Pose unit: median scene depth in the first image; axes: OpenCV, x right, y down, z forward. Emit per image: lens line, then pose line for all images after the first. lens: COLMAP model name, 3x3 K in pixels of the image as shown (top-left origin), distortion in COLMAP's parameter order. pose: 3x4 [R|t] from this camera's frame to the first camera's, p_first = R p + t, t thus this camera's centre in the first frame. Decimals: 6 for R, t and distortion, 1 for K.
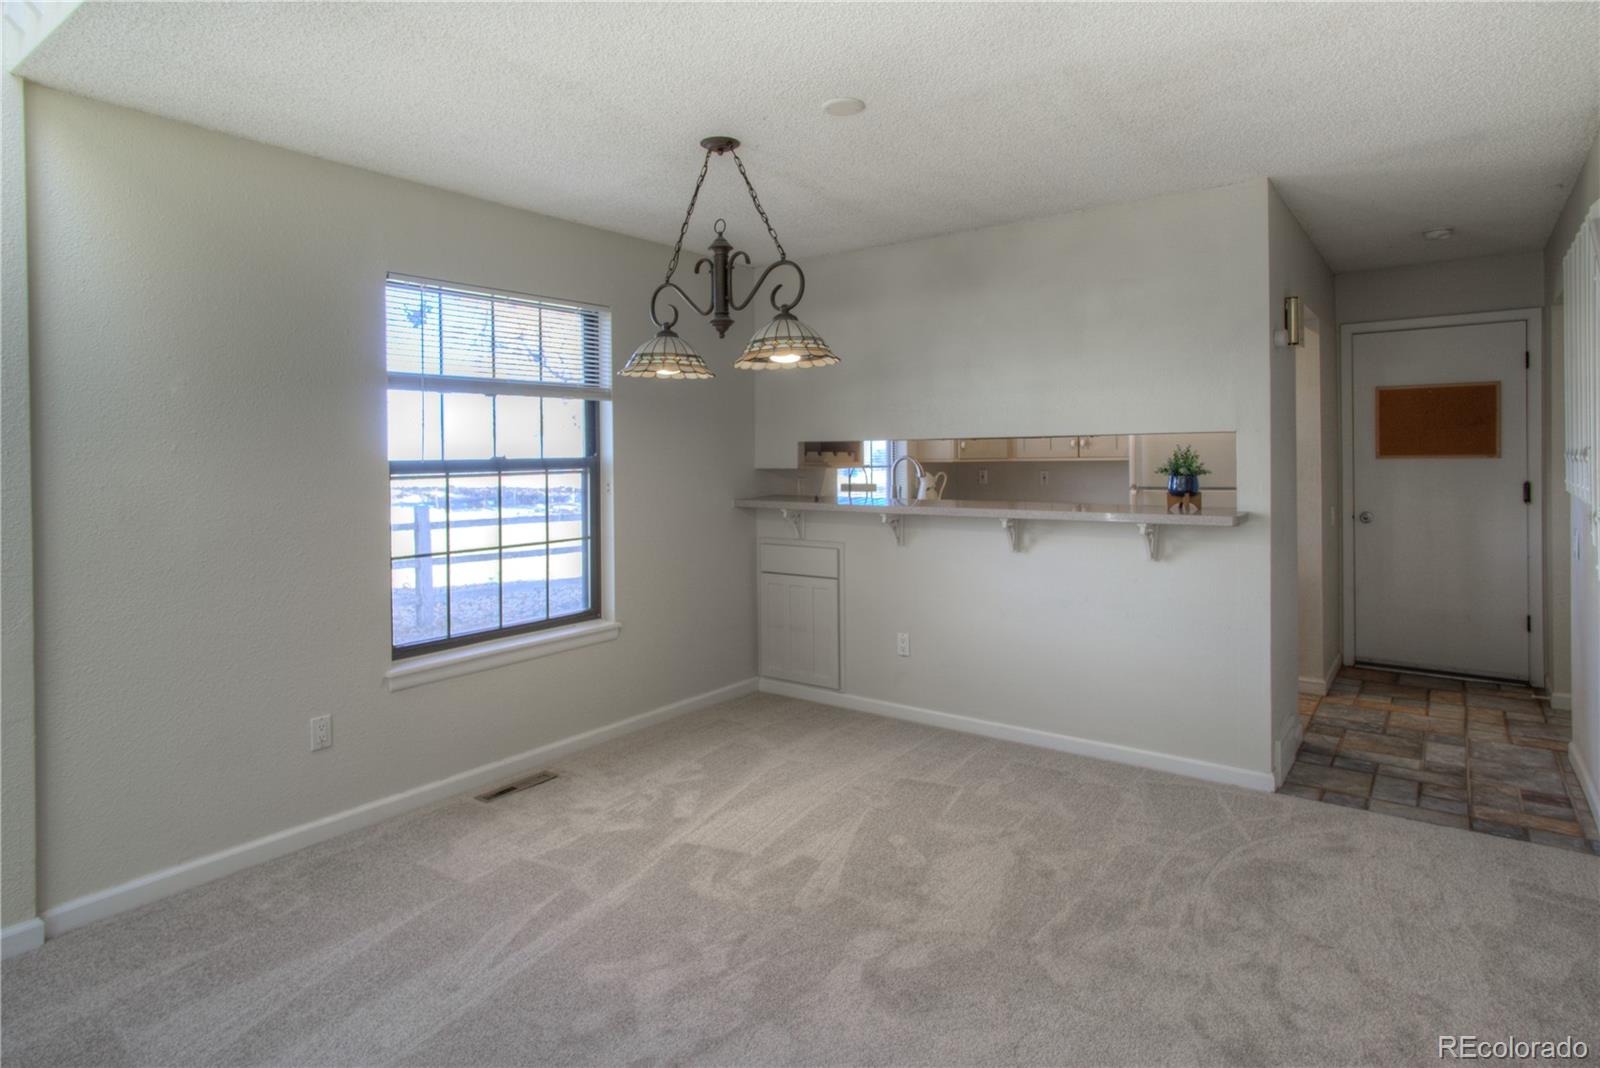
lens RADIAL K [[877.5, 0, 795.3], [0, 877.5, 453.9], [0, 0, 1]] dist [-0.002486, 0.001060]
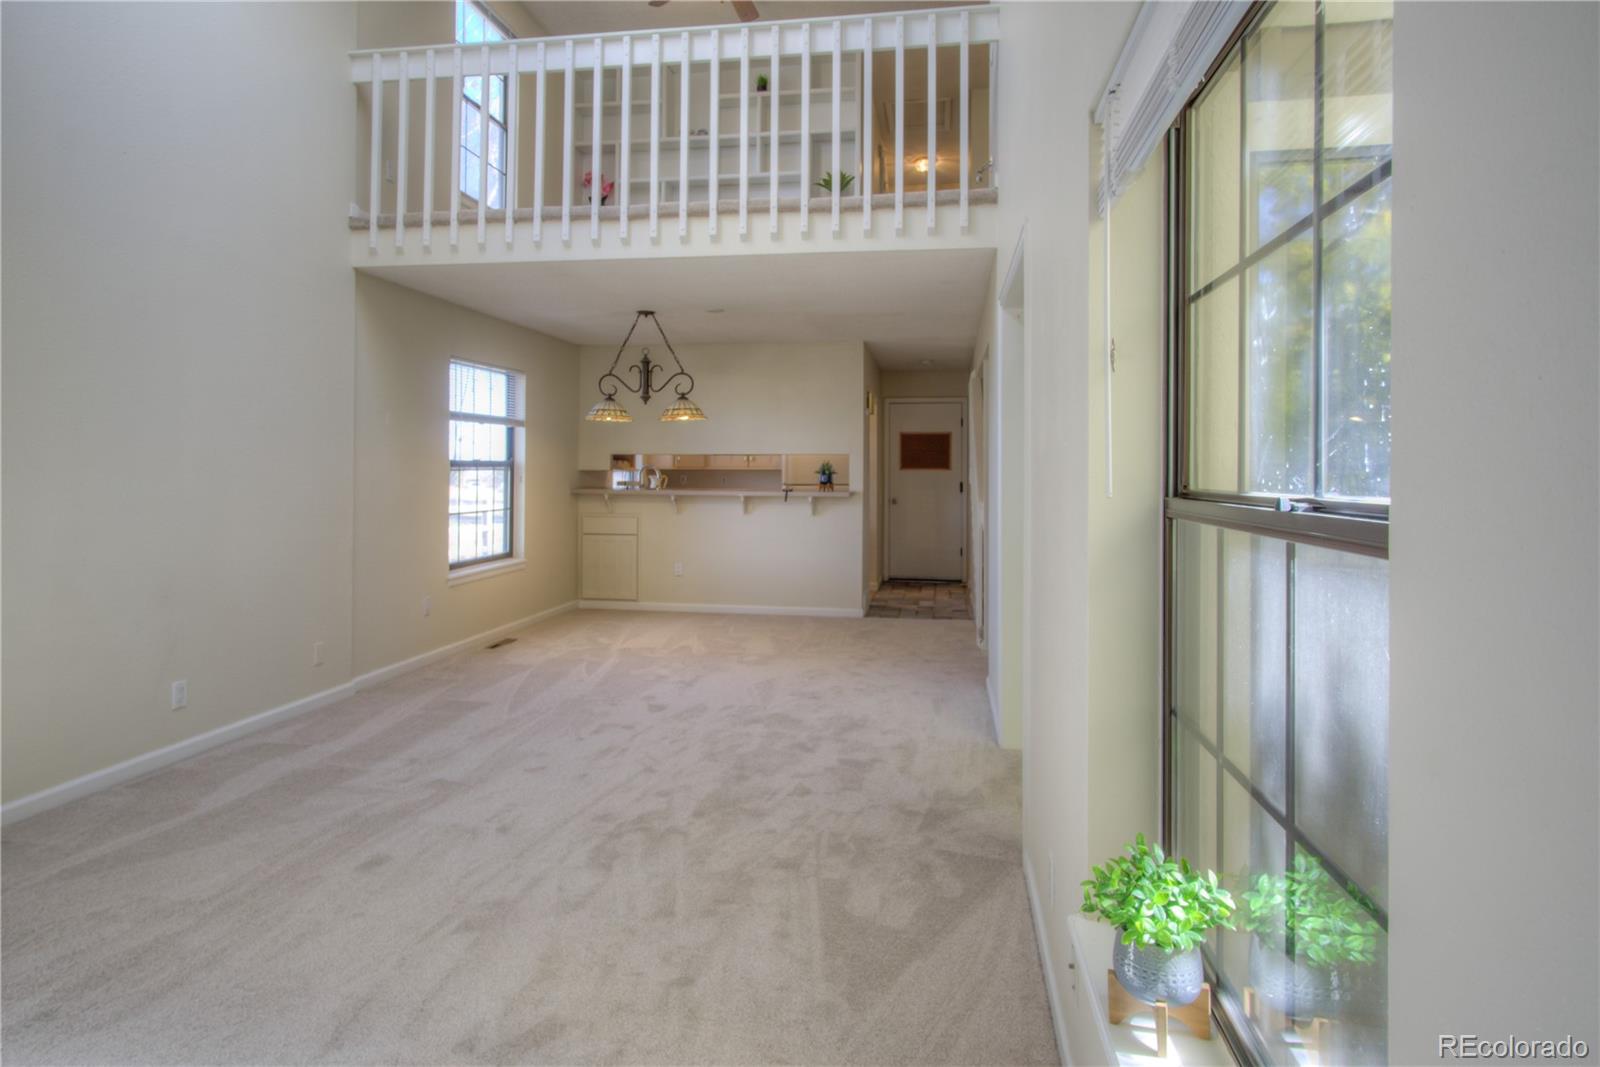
lens RADIAL K [[877.5, 0, 795.3], [0, 877.5, 453.4], [0, 0, 1]] dist [-0.002486, 0.001060]
pose [[0.887779, 0.023621, 0.459664, -0.555228], [-0.015030, 0.999637, -0.022339, 0.020171], [-0.460025, 0.012923, 0.887812, -0.785098]]
